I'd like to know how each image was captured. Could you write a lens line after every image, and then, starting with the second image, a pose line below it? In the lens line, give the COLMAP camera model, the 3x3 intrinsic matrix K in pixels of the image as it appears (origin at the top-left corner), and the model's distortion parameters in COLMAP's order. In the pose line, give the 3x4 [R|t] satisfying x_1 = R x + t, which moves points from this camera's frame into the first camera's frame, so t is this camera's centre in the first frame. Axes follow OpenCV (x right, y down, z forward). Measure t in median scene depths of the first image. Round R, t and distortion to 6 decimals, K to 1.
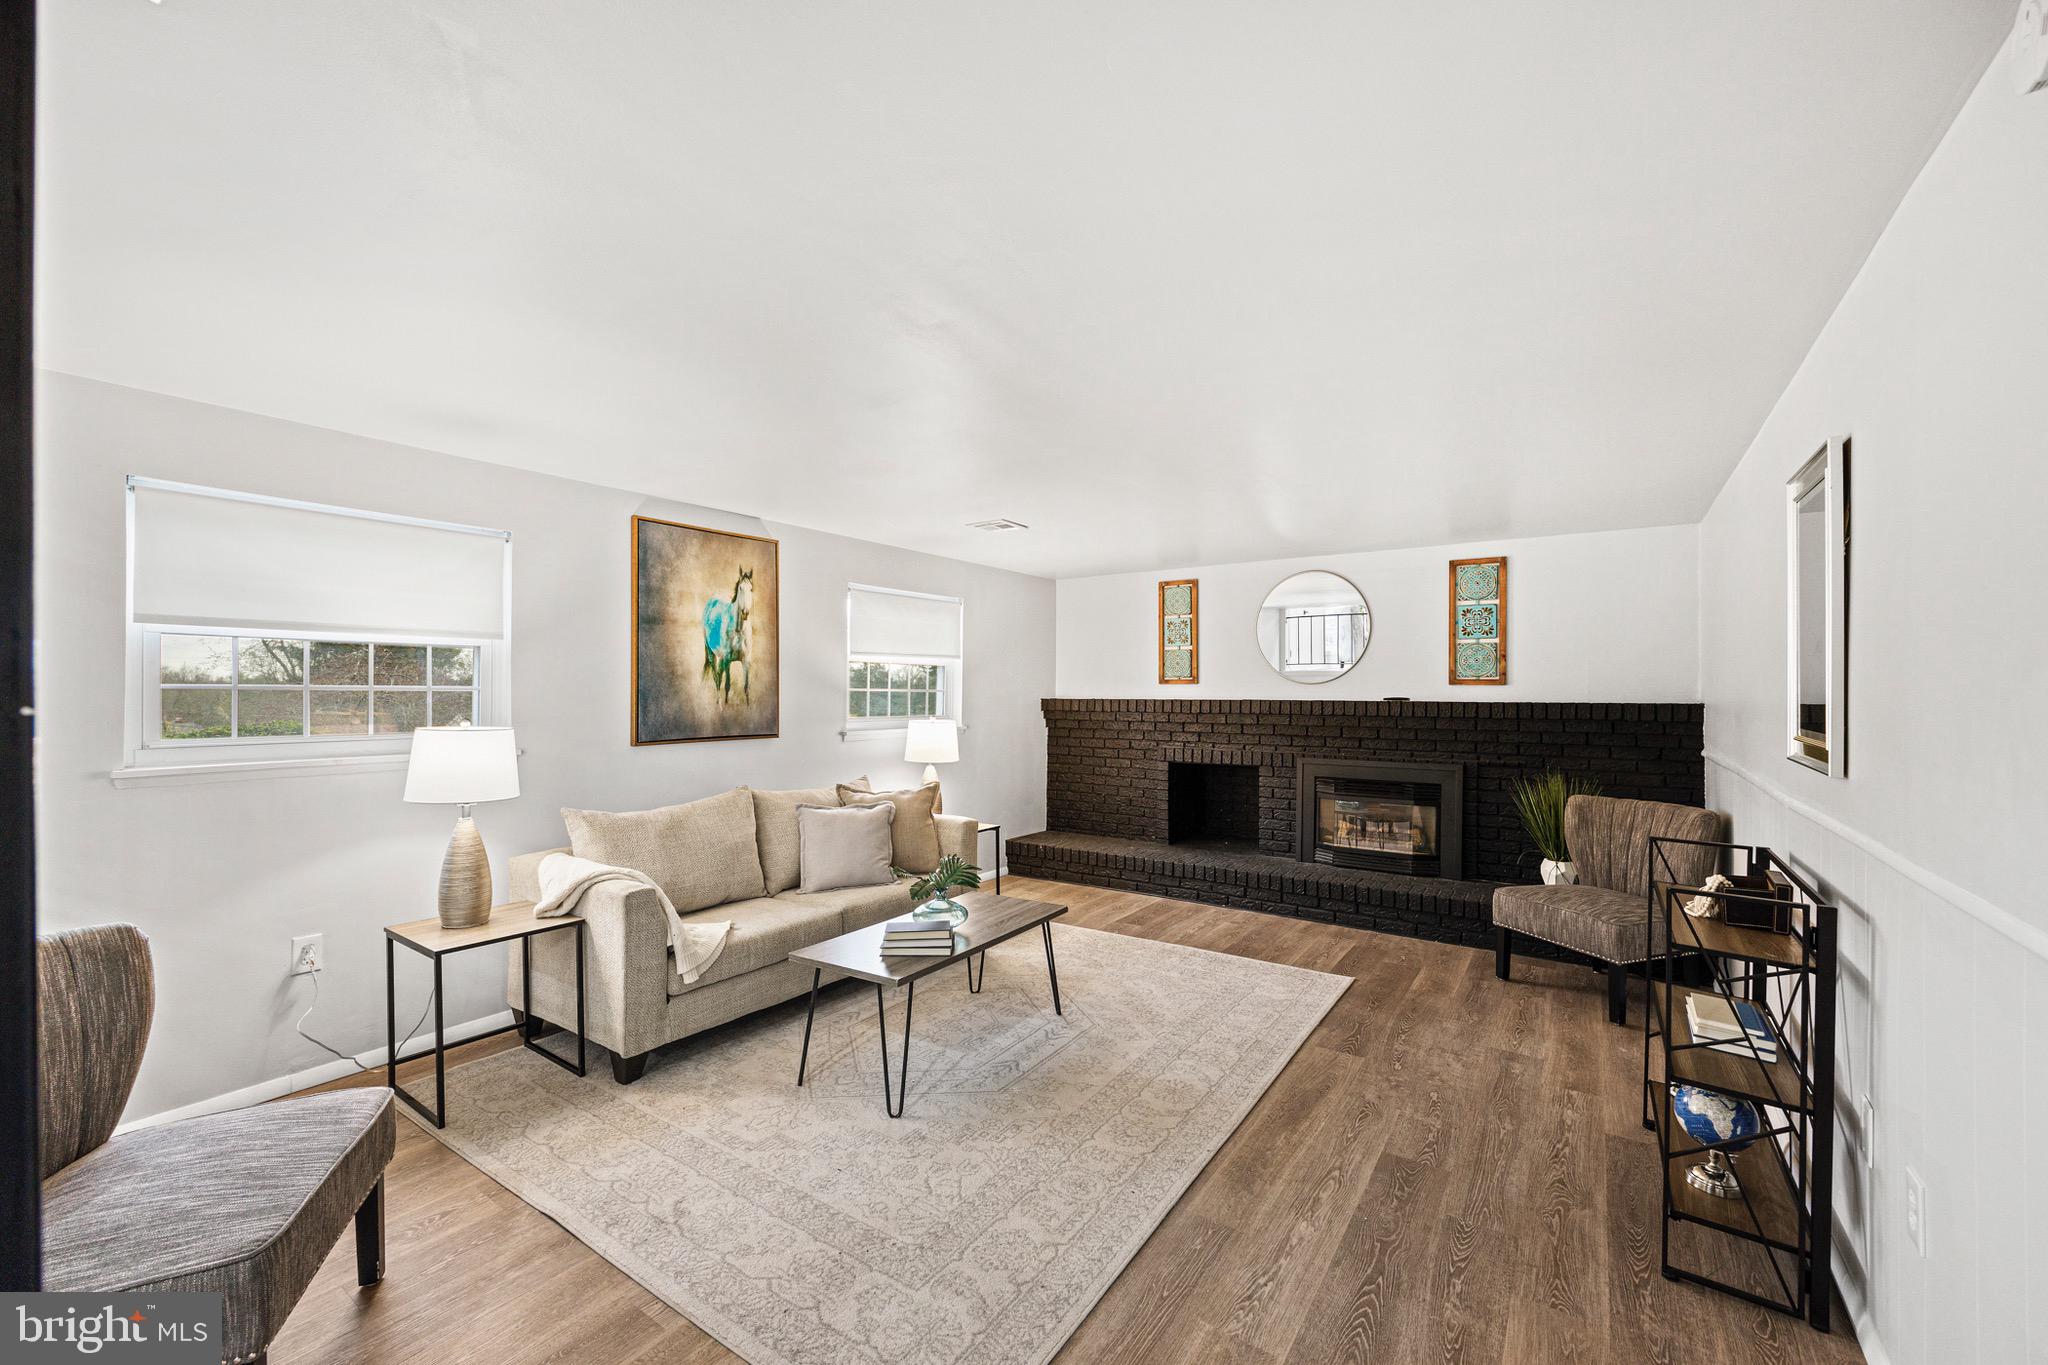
lens RADIAL K [[816.7, 0, 1024.2], [0, 816.7, 690.4], [0, 0, 1]] dist [-0.000532, 0.000008]
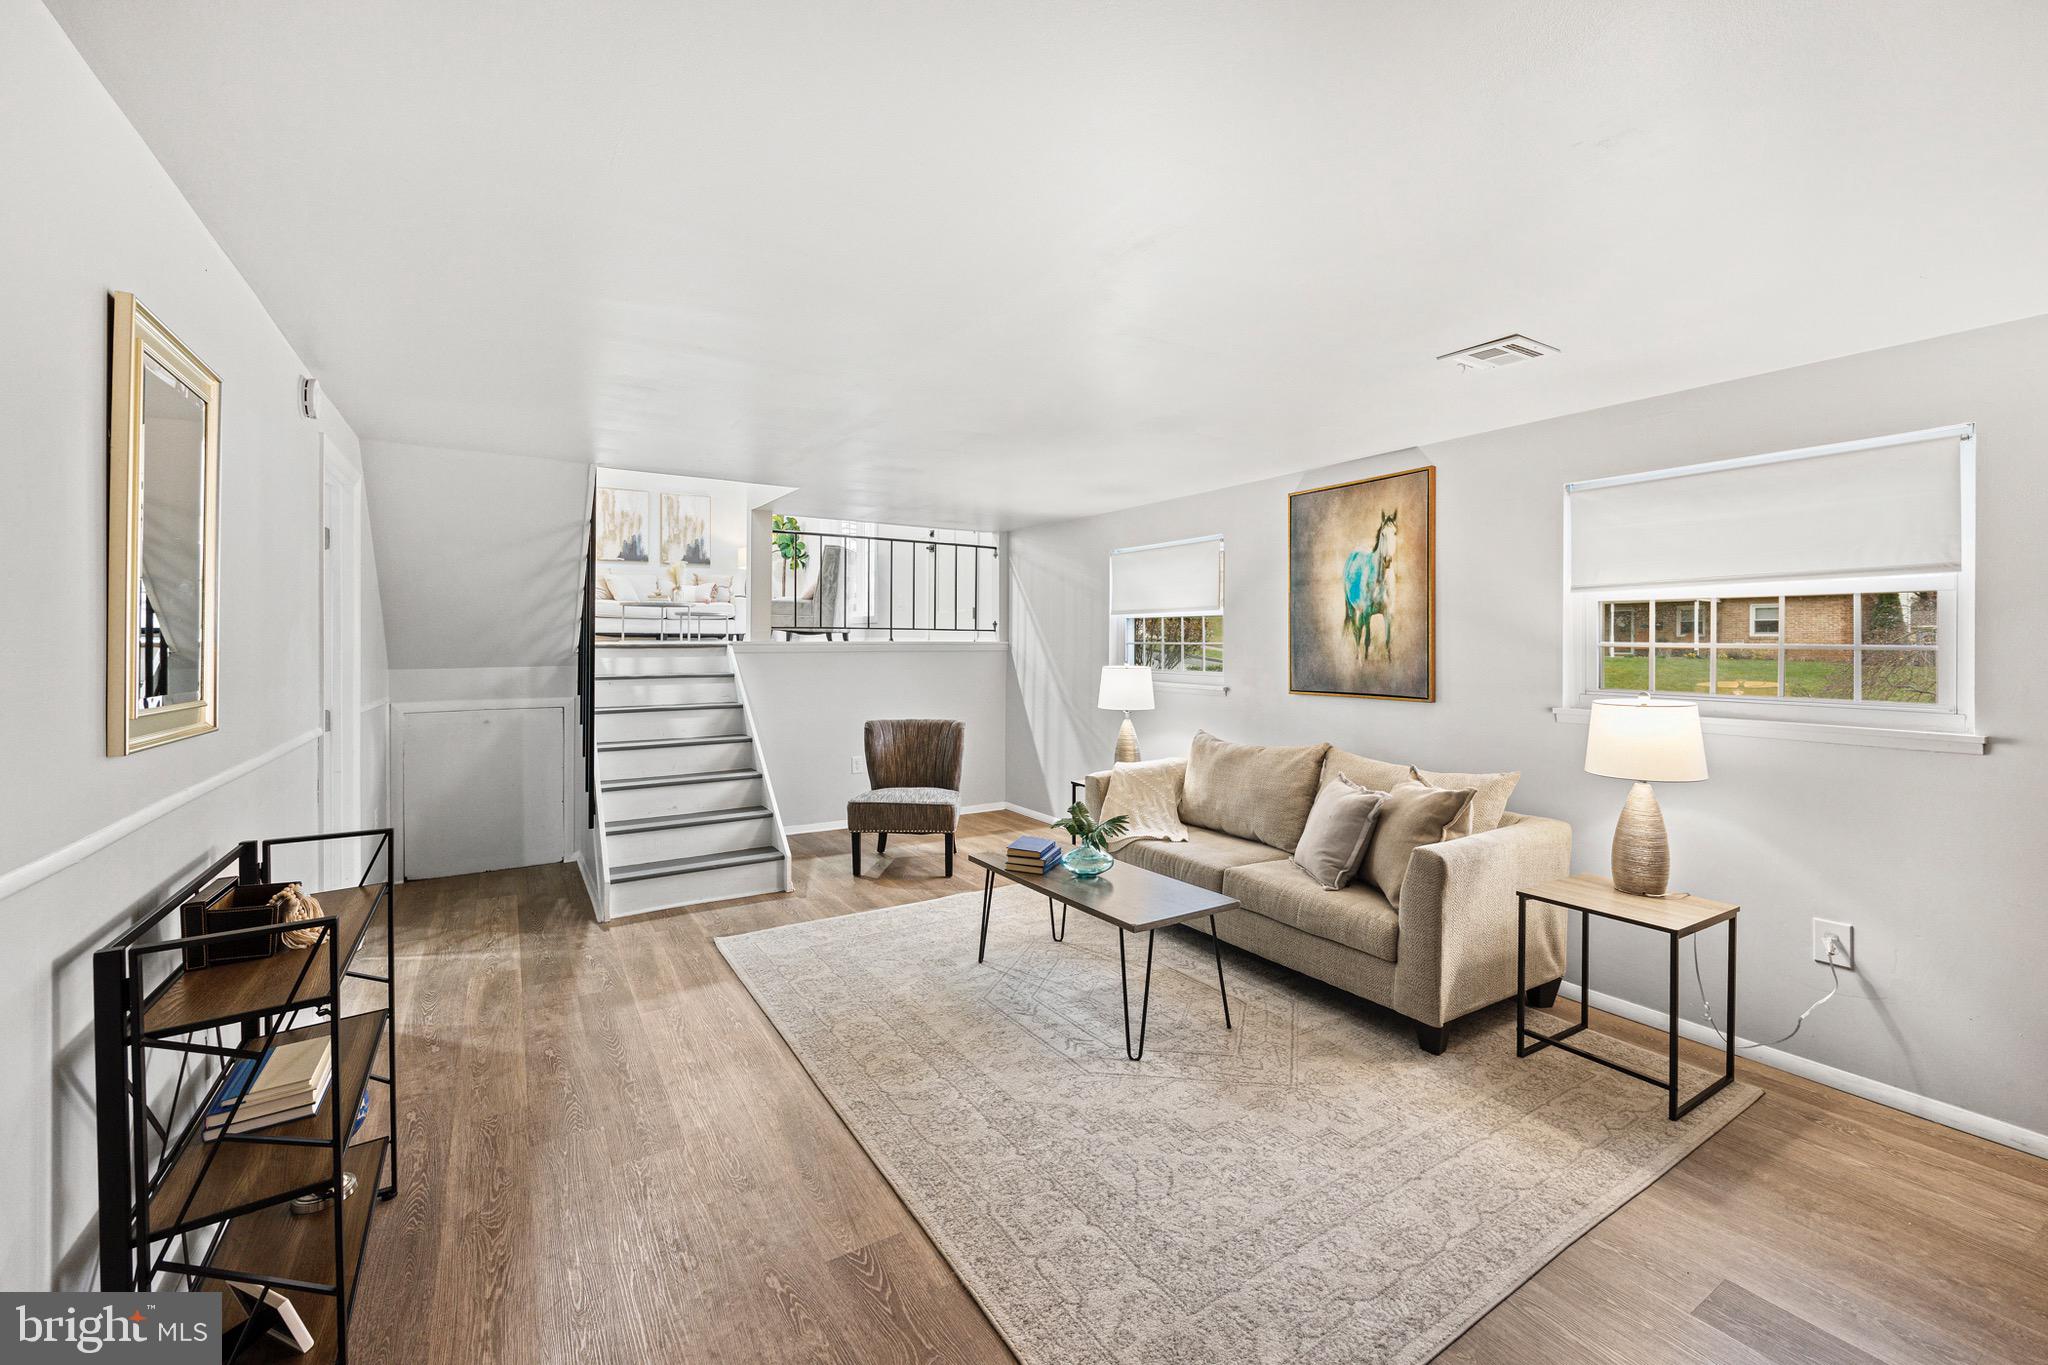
lens RADIAL K [[843.4, 0, 1031.0], [0, 843.4, 634.5], [0, 0, 1]] dist [-0.001451, -0.000183]
pose [[-0.392562, -0.012588, -0.919639, 0.687773], [-0.004623, 0.999921, -0.011713, 0.000420], [0.919714, -0.000347, -0.392589, 1.021091]]
